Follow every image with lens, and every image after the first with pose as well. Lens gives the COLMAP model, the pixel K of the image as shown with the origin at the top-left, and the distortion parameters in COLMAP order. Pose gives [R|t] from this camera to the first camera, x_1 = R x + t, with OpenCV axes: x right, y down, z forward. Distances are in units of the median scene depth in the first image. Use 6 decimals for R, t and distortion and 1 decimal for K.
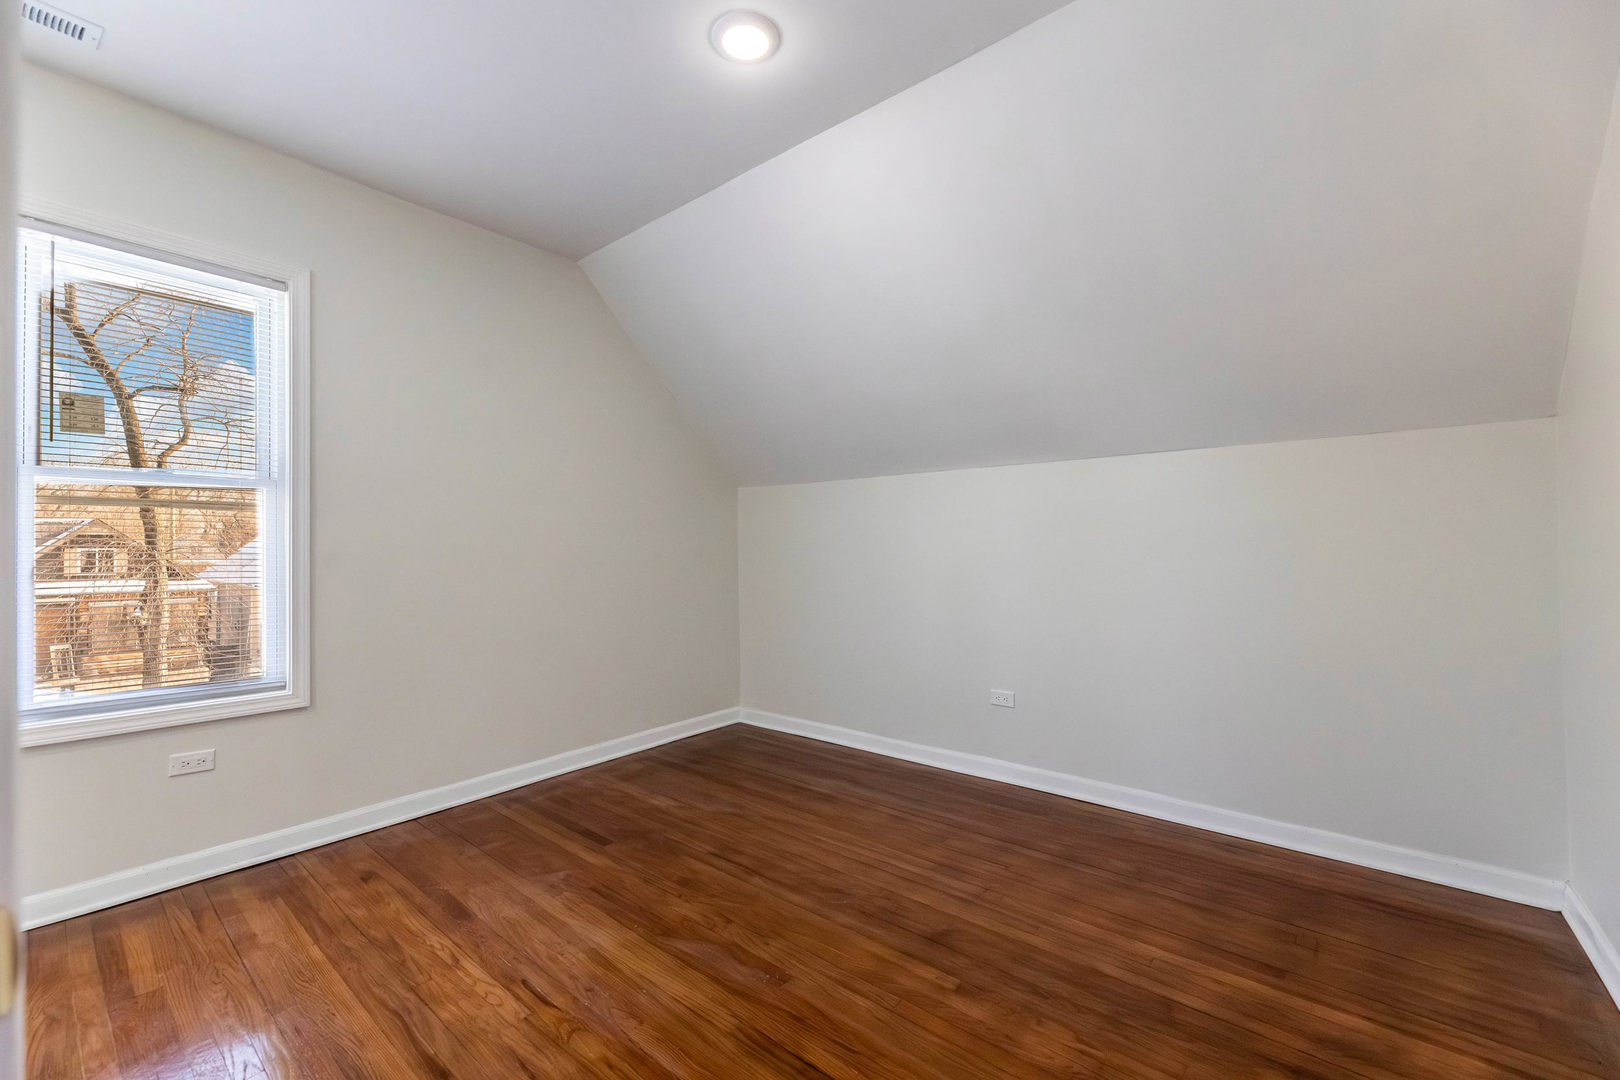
lens RADIAL K [[648.0, 0, 805.3], [0, 648.0, 536.7], [0, 0, 1]] dist [-0.000211, -0.000243]
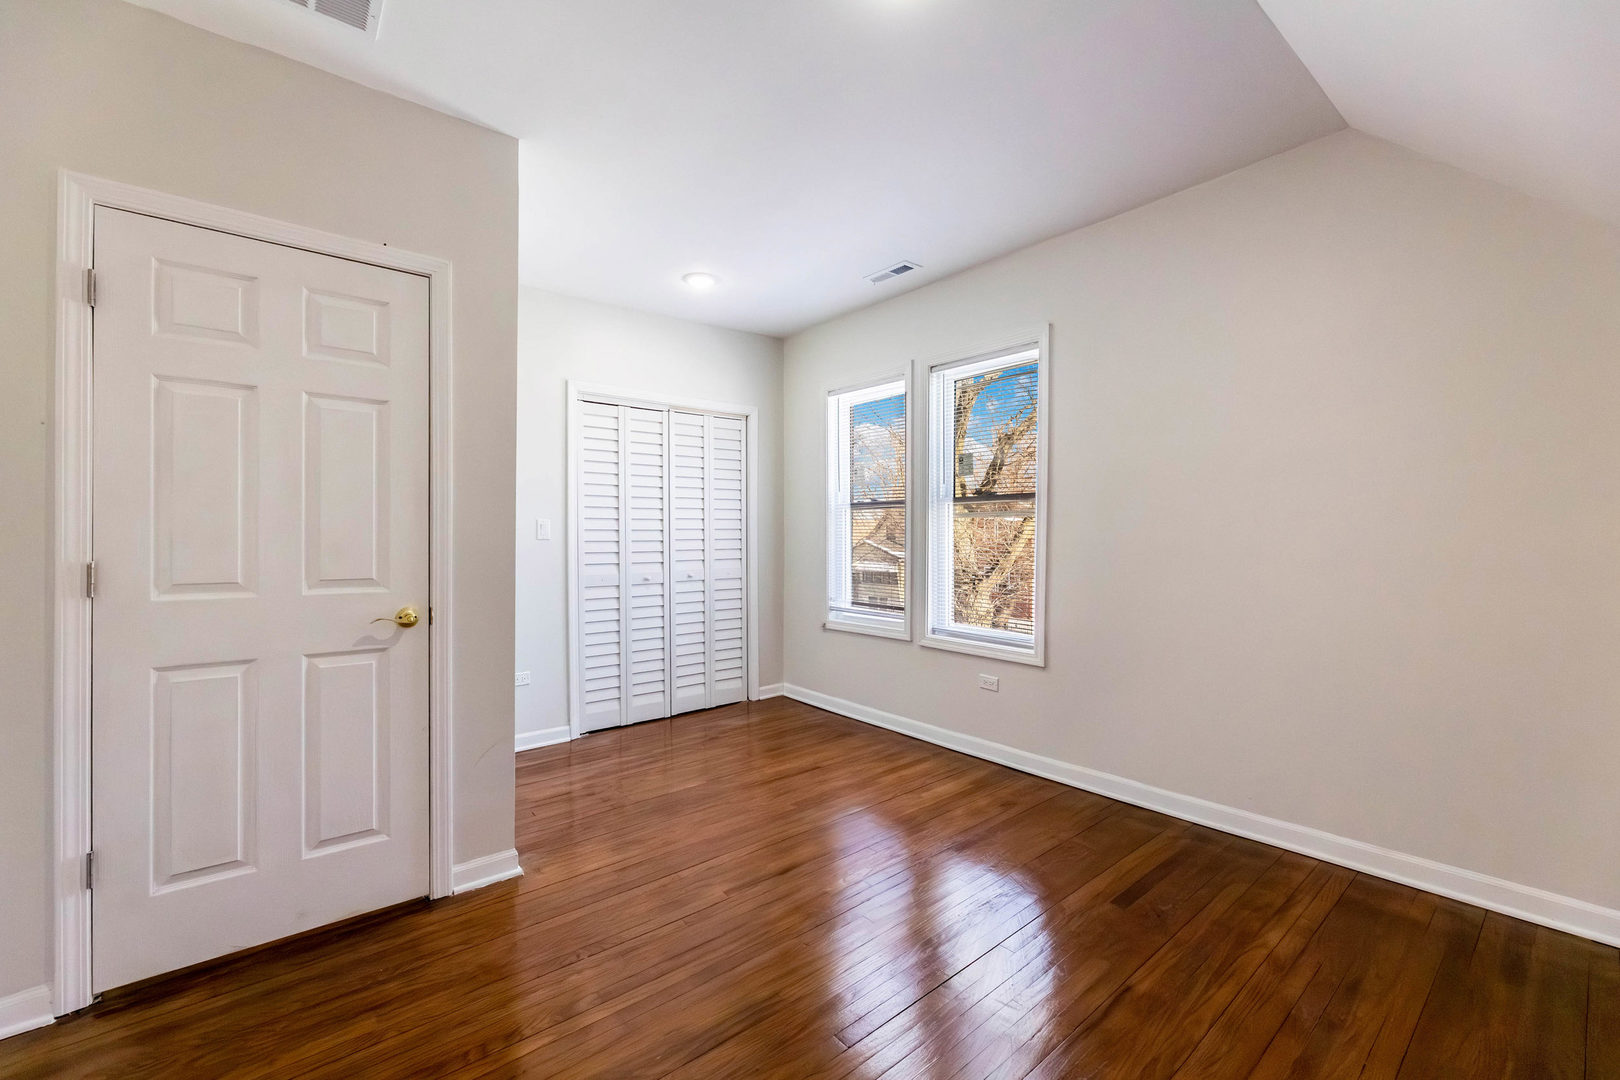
lens RADIAL K [[658.0, 0, 798.8], [0, 658.0, 537.5], [0, 0, 1]] dist [-0.000916, -0.000343]
pose [[-0.183486, 0.010878, -0.982962, 0.645595], [0.025265, 0.999661, 0.006347, -0.016623], [0.982698, -0.023670, -0.183699, 0.823372]]
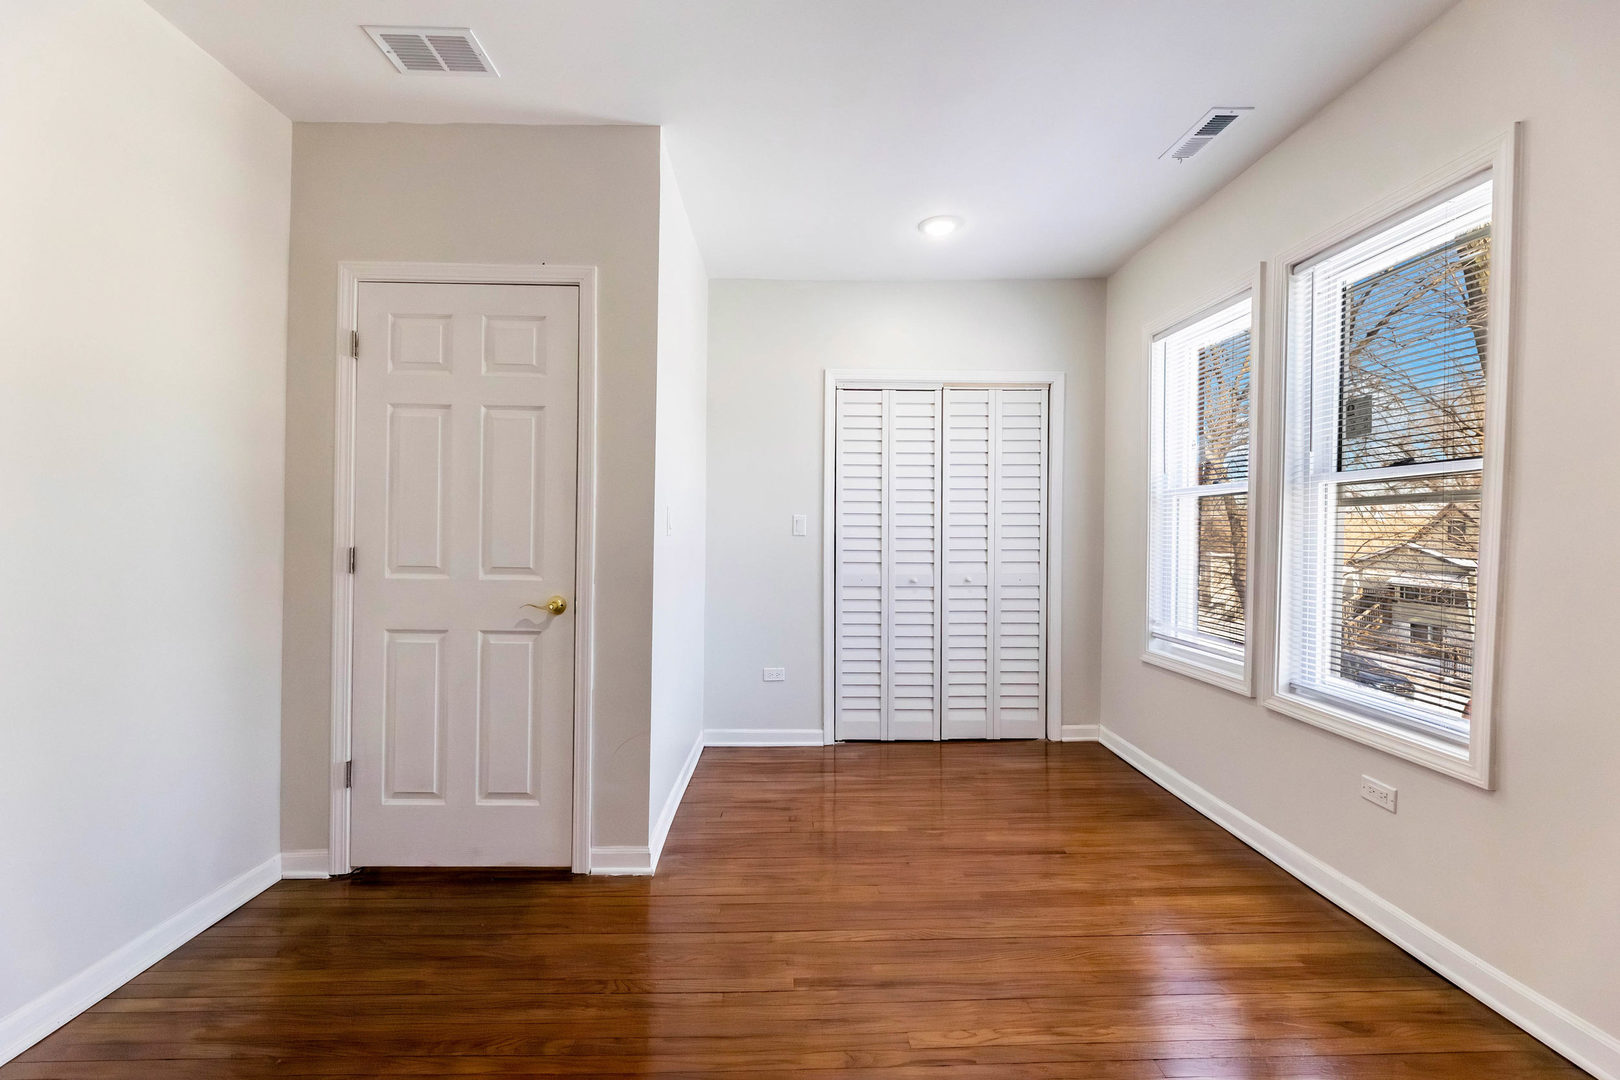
lens RADIAL K [[667.7, 0, 793.6], [0, 667.7, 536.0], [0, 0, 1]] dist [-0.000828, -0.000236]
pose [[-0.745864, 0.006070, -0.666070, 0.238745], [0.014138, 0.999877, -0.006719, -0.005026], [0.665948, -0.014428, -0.745859, 1.112154]]
